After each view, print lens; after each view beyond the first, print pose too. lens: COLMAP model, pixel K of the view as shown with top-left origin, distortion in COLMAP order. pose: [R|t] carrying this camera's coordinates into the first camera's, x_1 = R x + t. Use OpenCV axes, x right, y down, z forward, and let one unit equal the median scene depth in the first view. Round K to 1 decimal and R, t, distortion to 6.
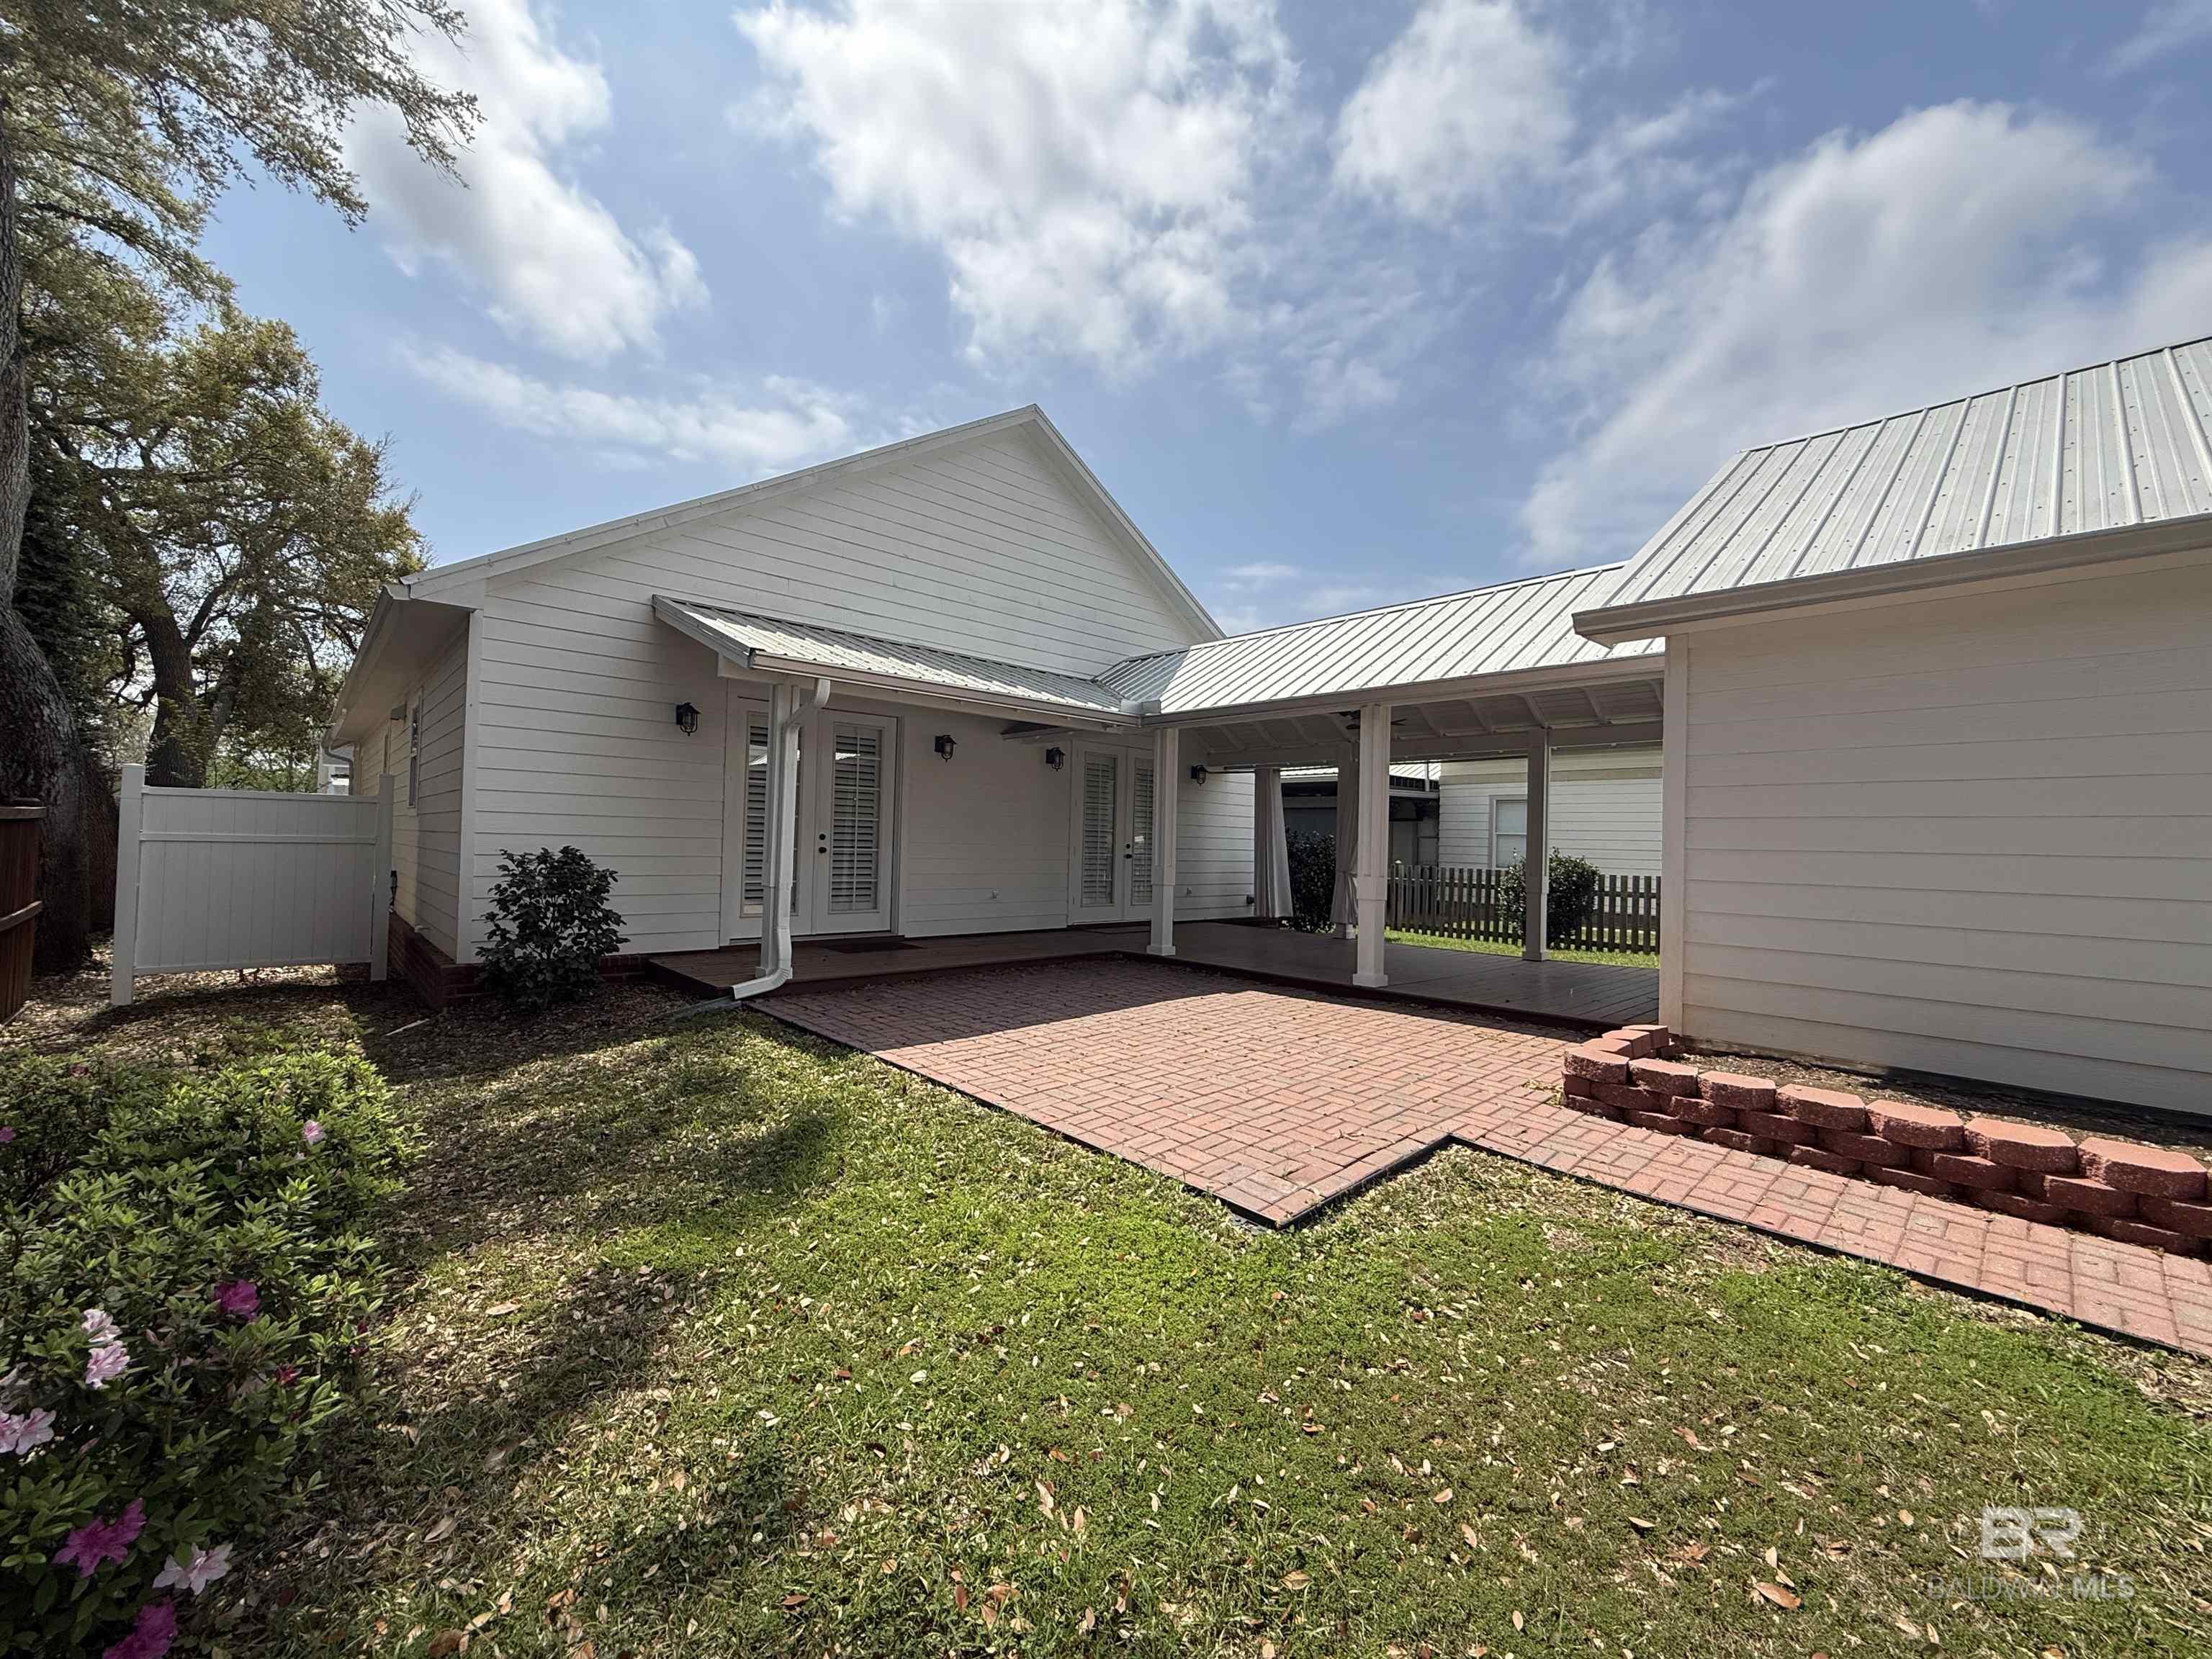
lens RADIAL K [[879.6, 0, 1095.6], [0, 879.6, 822.8], [0, 0, 1]] dist [-0.001886, 0.000428]
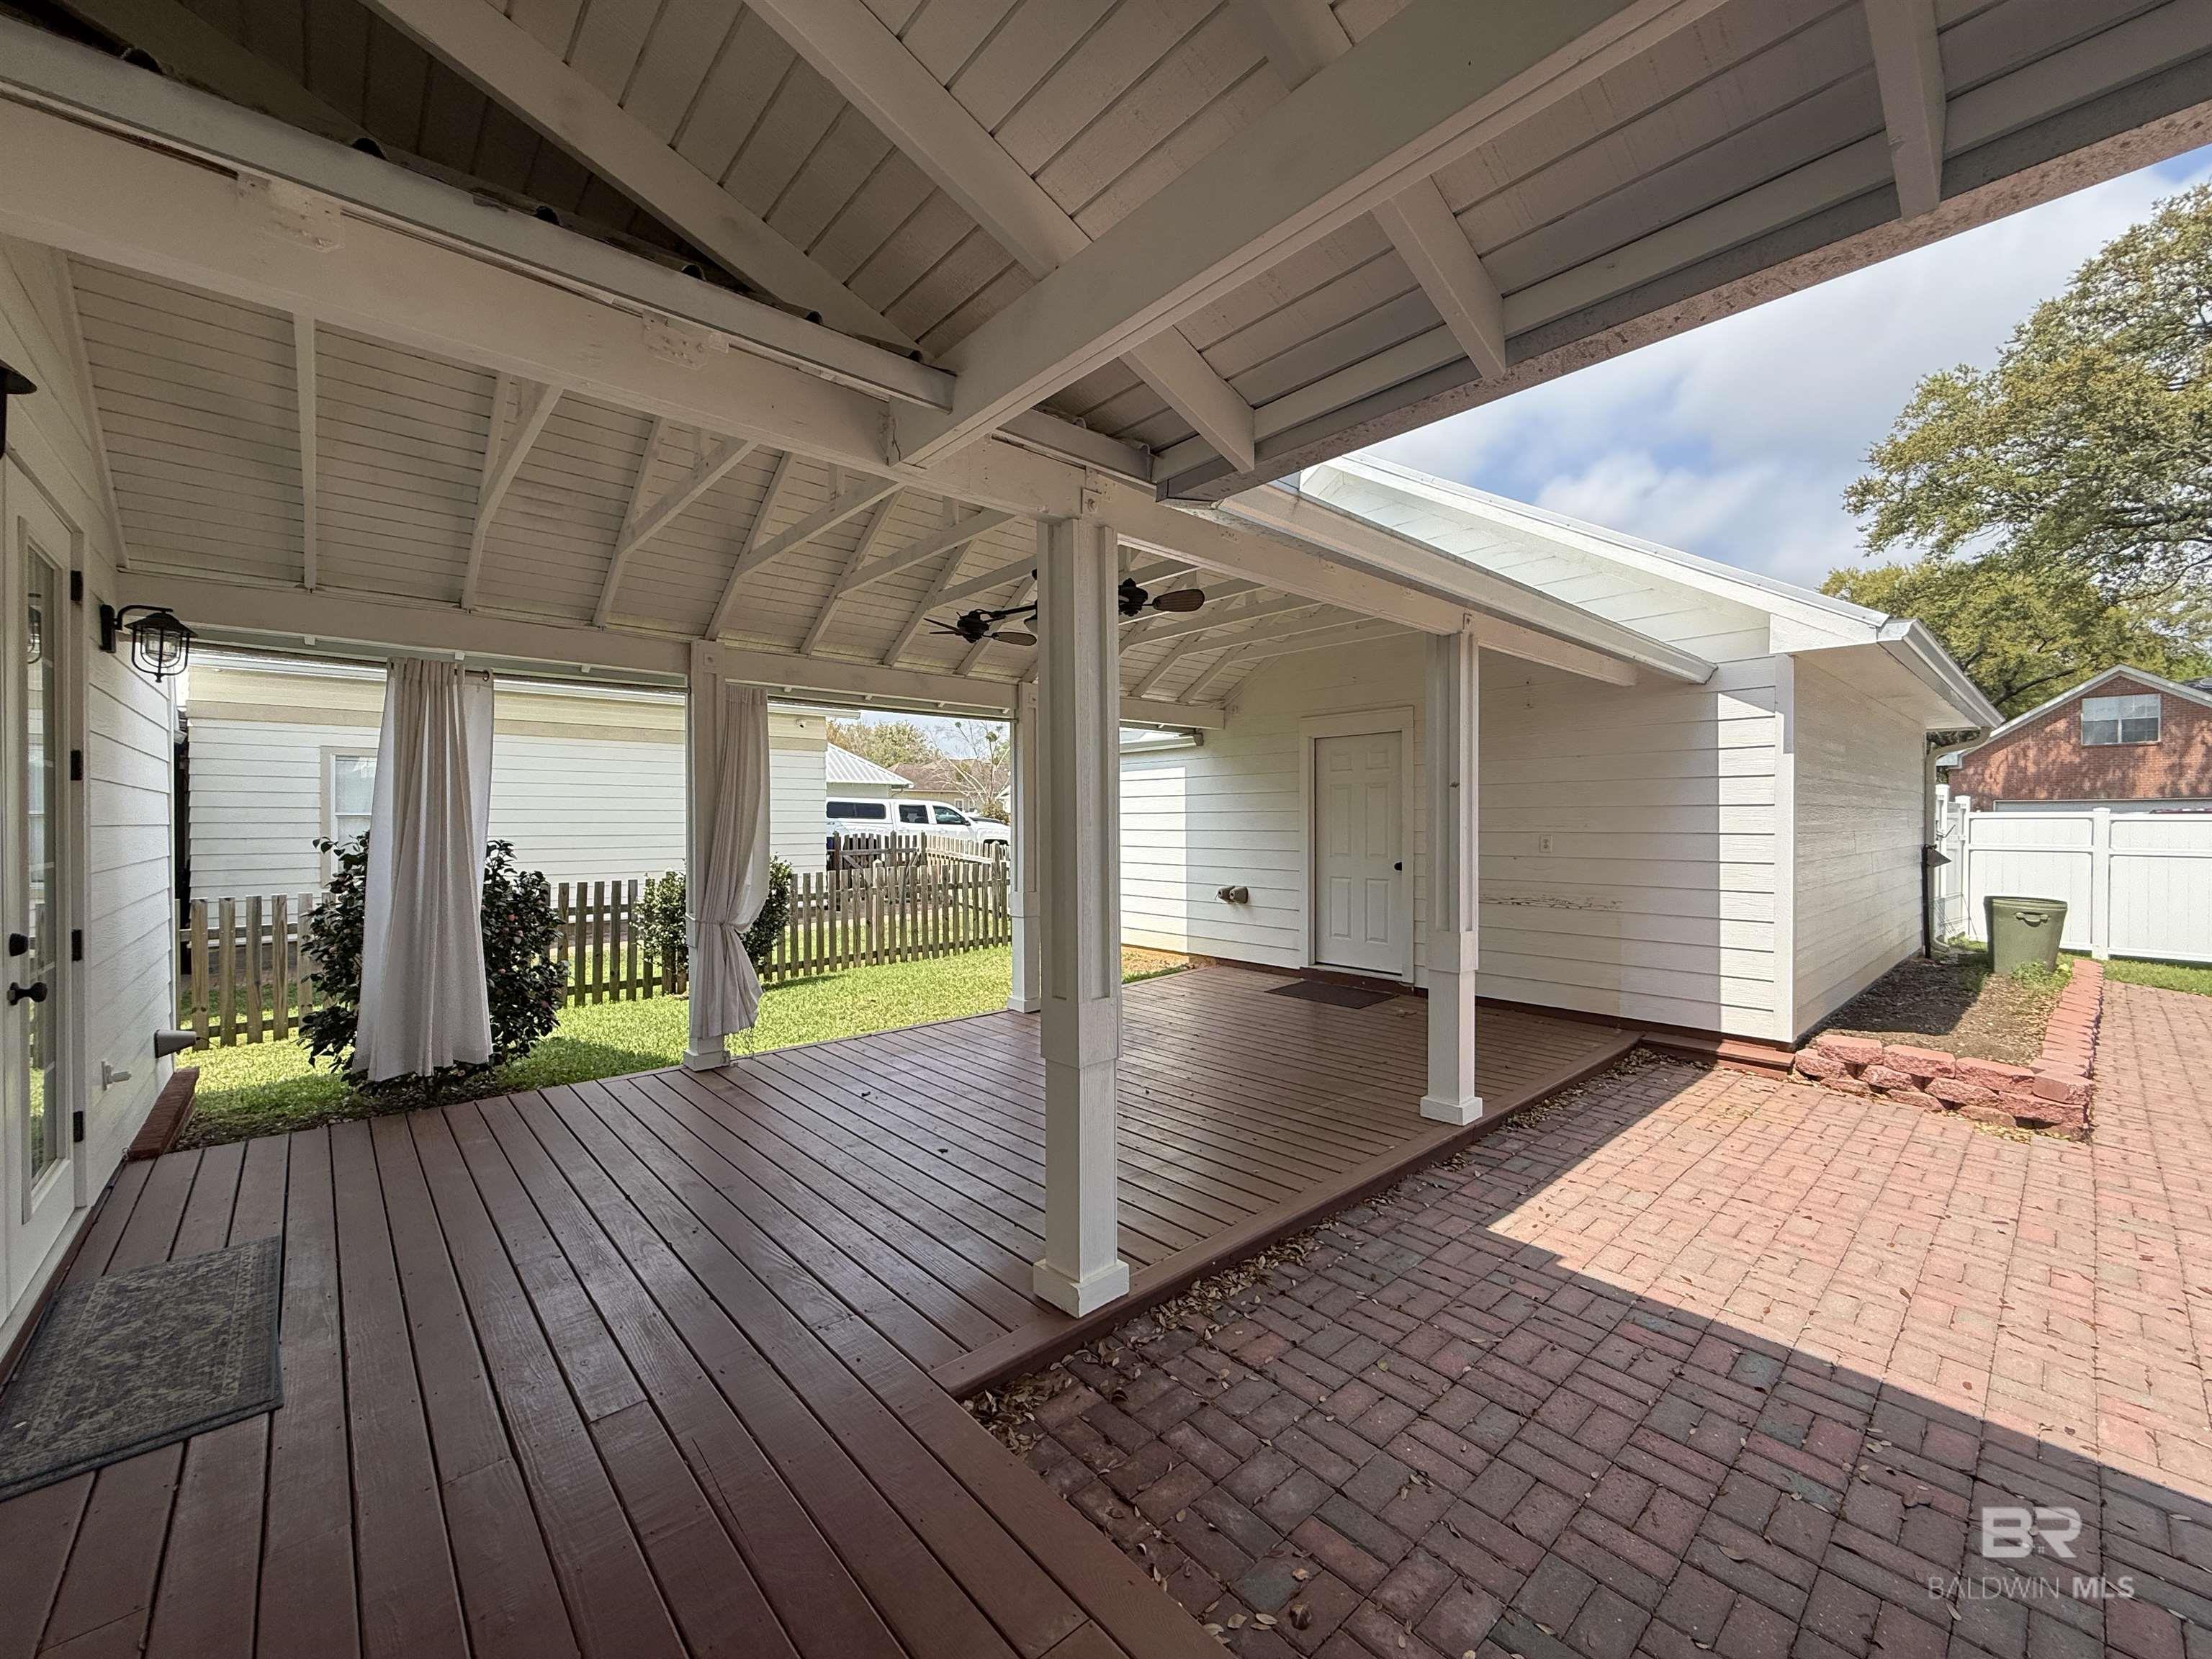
lens RADIAL K [[886.8, 0, 1098.3], [0, 886.8, 826.7], [0, 0, 1]] dist [0.000170, 0.000417]
pose [[0.009490, -0.034065, 0.999375, -0.522445], [-0.020506, 0.999203, 0.034253, -0.044085], [-0.999745, -0.020819, 0.008784, 2.336760]]
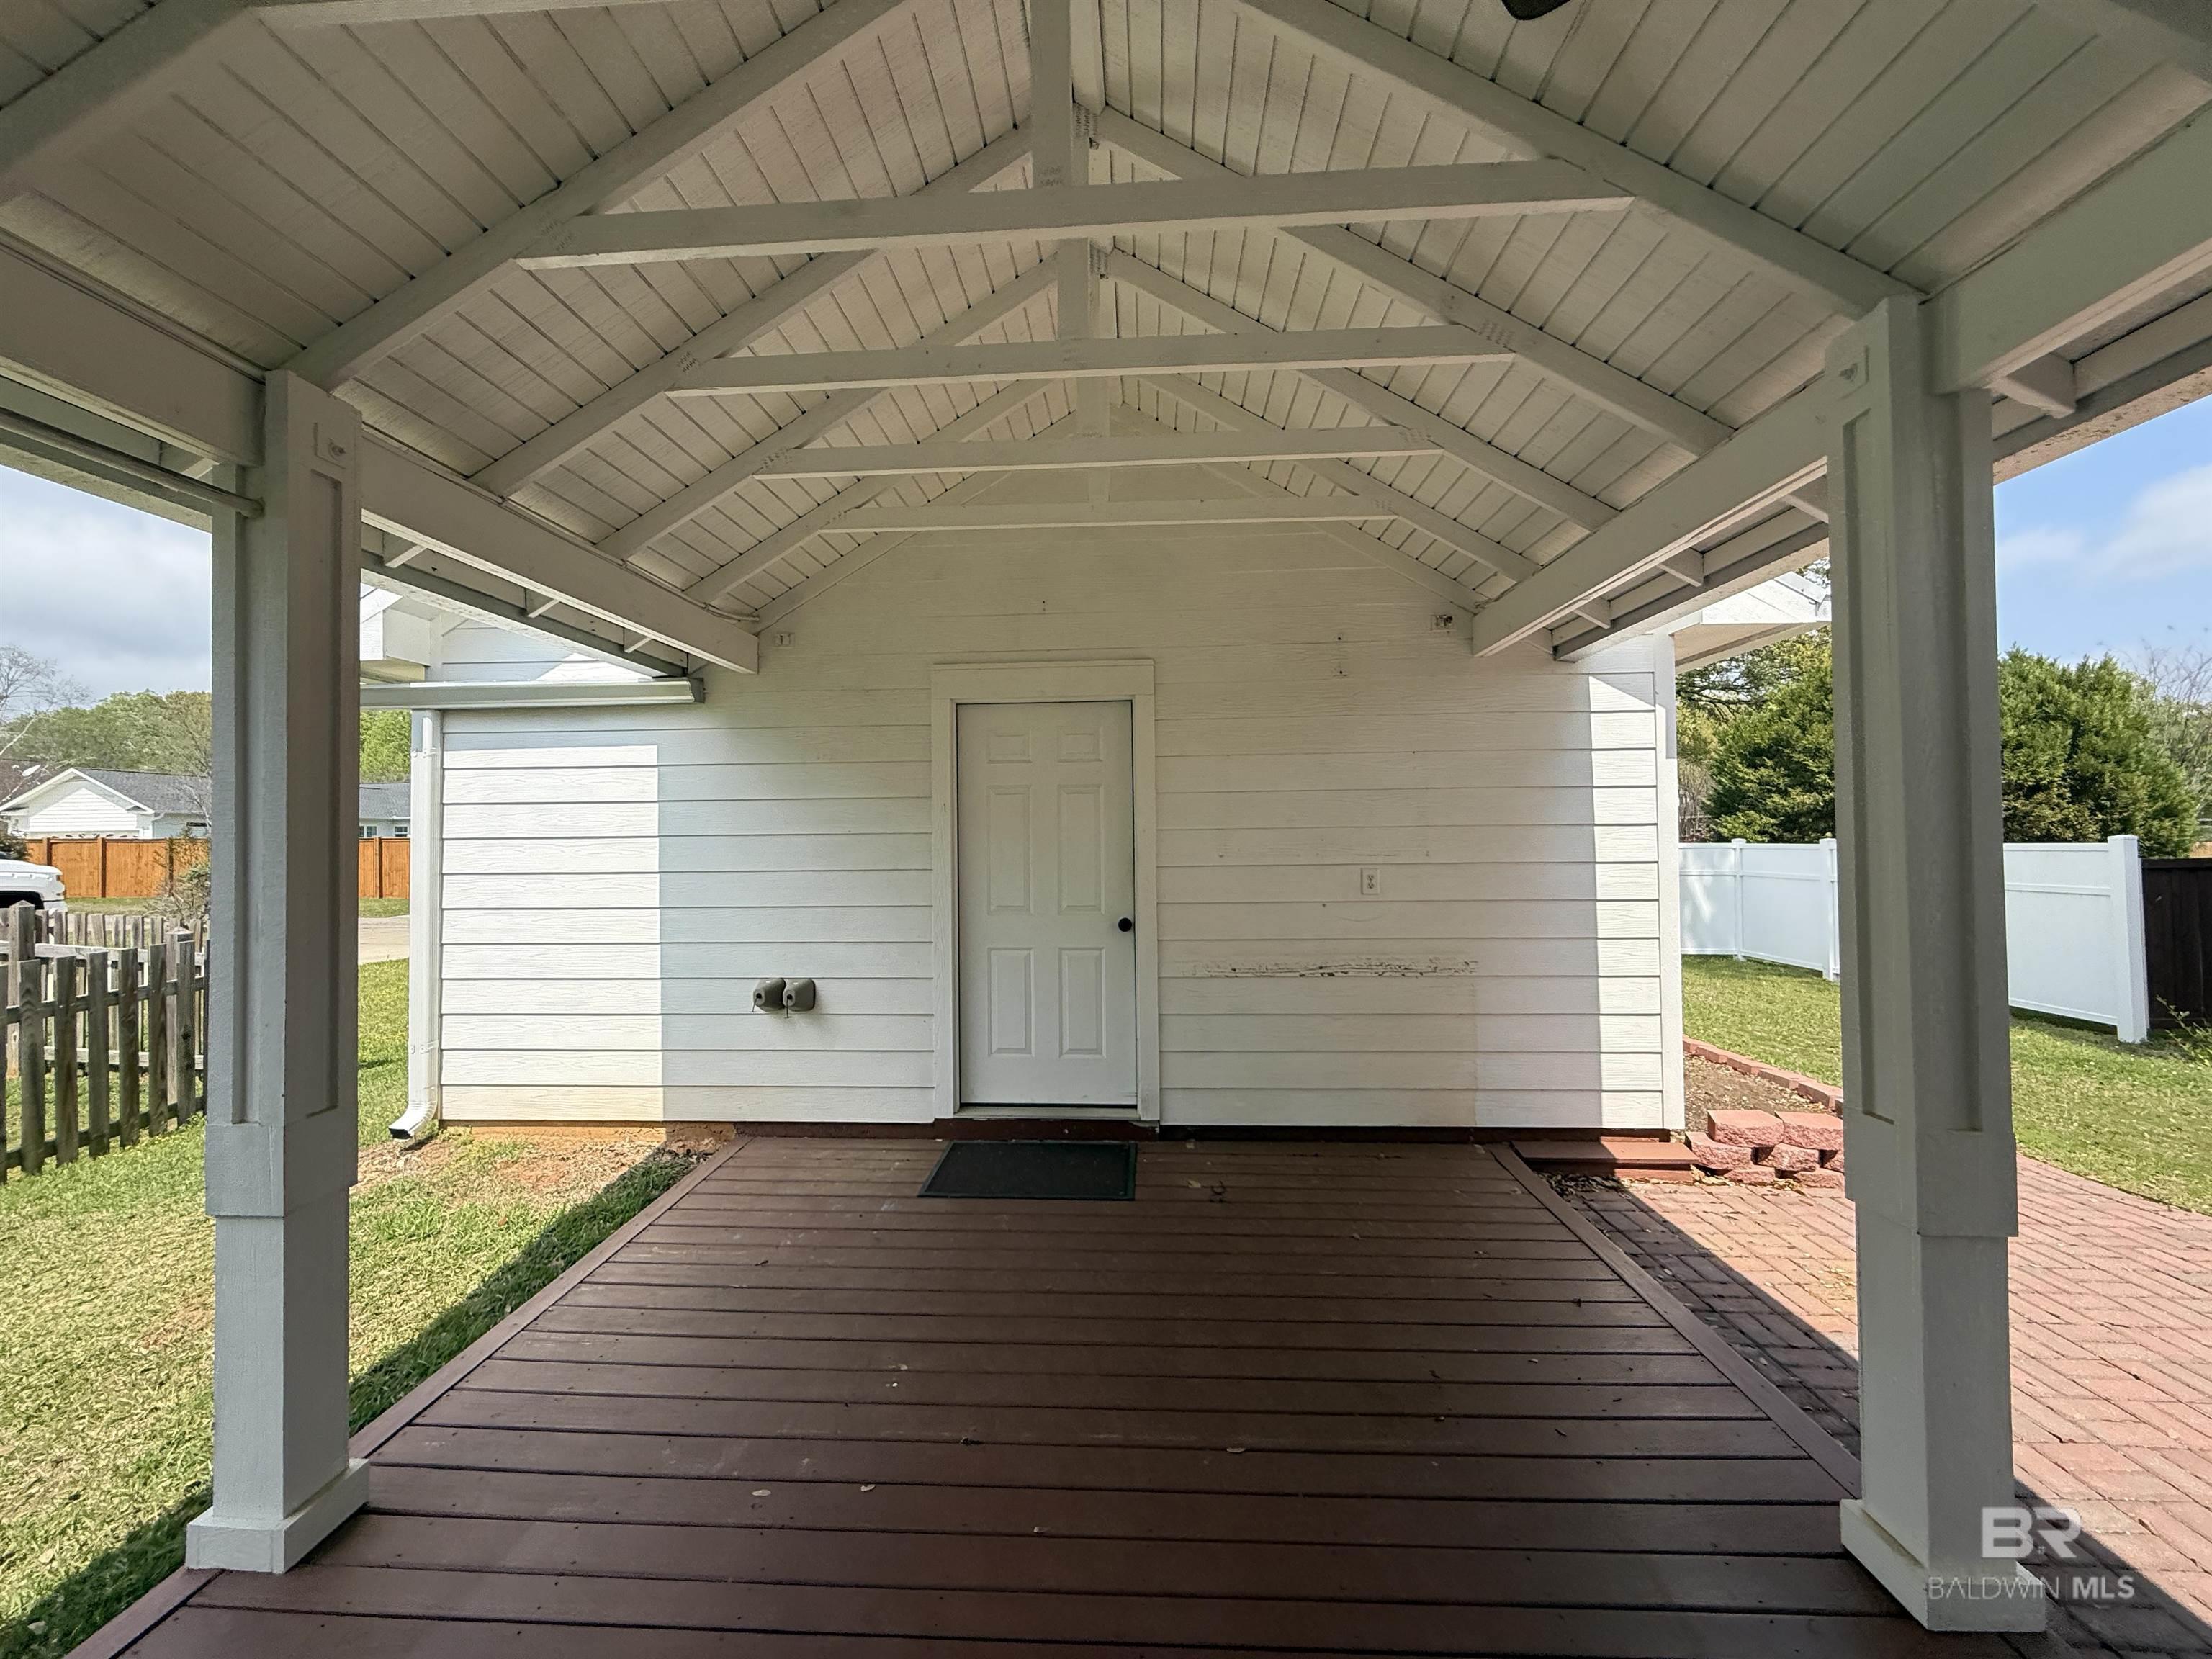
lens RADIAL K [[878.3, 0, 1106.0], [0, 878.3, 829.5], [0, 0, 1]] dist [0.001332, -0.000104]
pose [[-0.702669, -0.010074, 0.711446, 0.579265], [-0.025239, 0.999623, -0.010773, -0.017514], [-0.711070, -0.025526, -0.702658, 2.516147]]
